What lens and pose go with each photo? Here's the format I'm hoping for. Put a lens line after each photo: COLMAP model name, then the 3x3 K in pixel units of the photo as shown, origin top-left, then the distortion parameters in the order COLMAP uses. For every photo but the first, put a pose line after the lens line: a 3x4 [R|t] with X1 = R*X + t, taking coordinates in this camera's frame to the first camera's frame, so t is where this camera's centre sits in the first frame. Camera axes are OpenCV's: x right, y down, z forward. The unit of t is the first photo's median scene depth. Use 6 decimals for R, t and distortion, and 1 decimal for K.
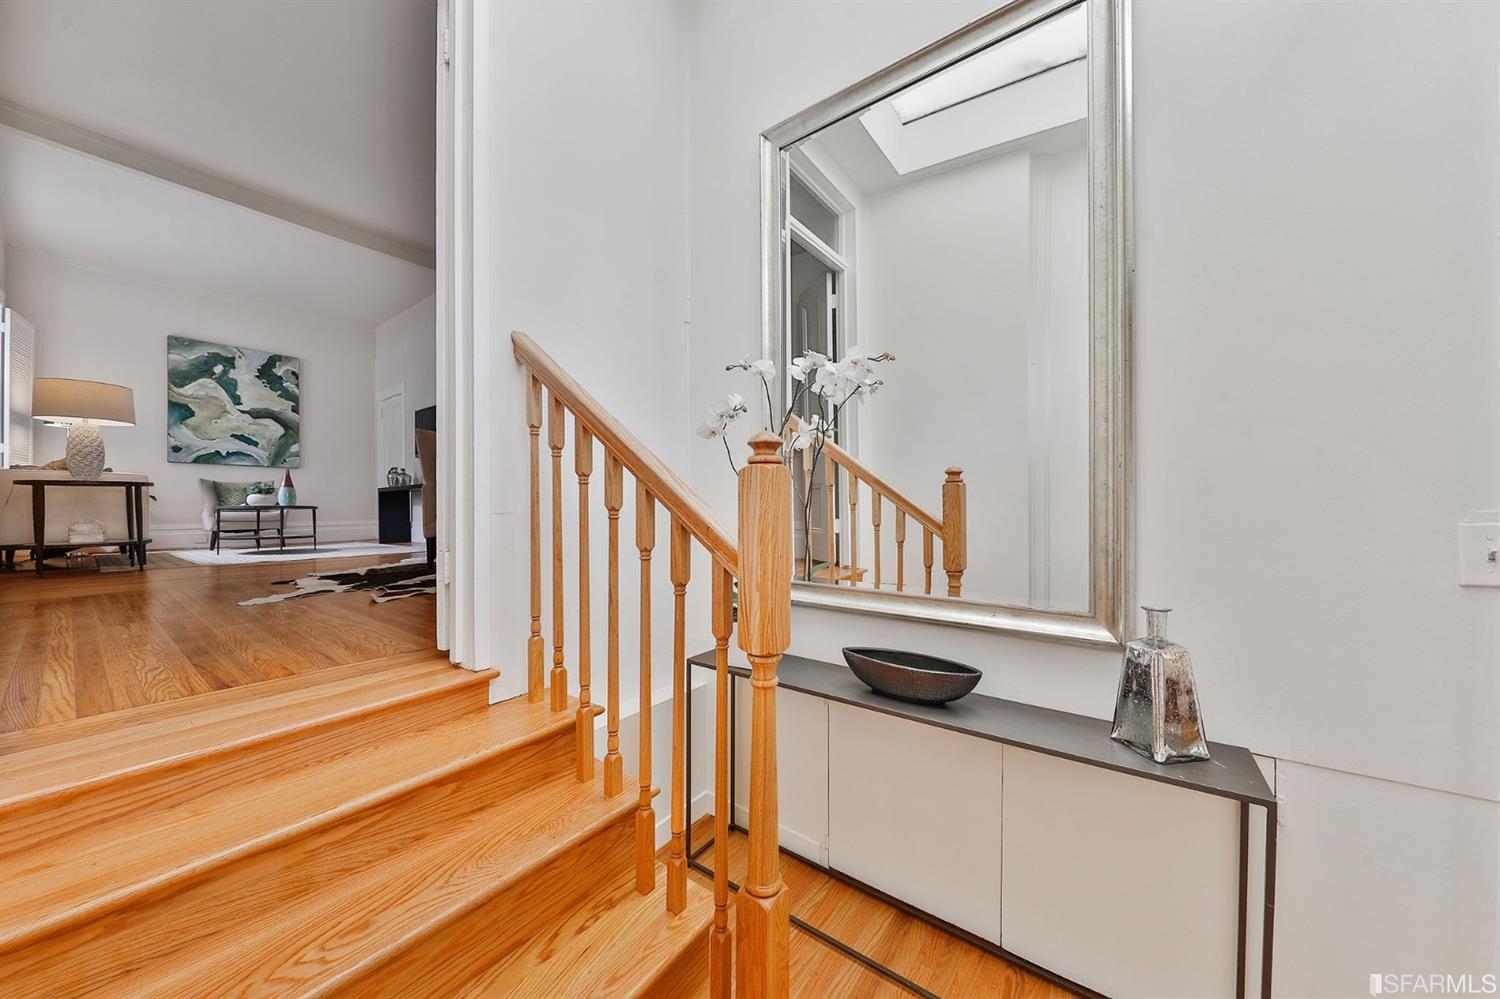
lens RADIAL K [[513.9, 0, 747.4], [0, 513.9, 506.0], [0, 0, 1]] dist [-0.001560, -0.003062]
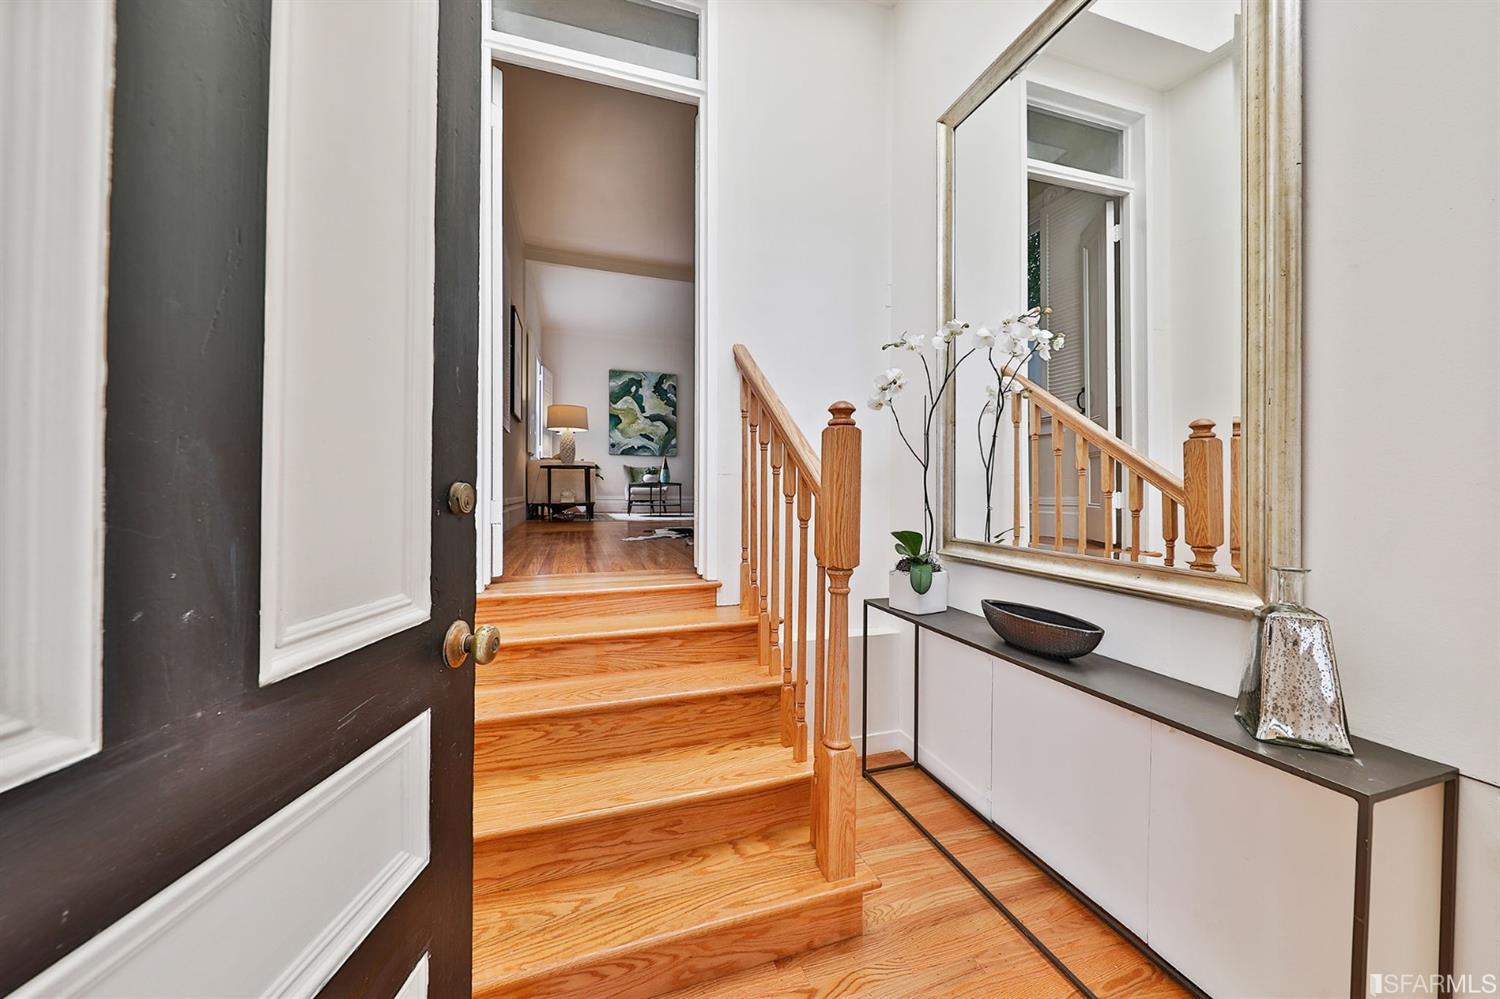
lens RADIAL K [[520.5, 0, 728.7], [0, 520.5, 492.9], [0, 0, 1]] dist [0.000678, 0.000020]
pose [[0.803968, 0.012631, -0.594539, 0.097461], [-0.007738, 0.999912, 0.010779, 0.012878], [0.594622, -0.004066, 0.803995, -0.039886]]
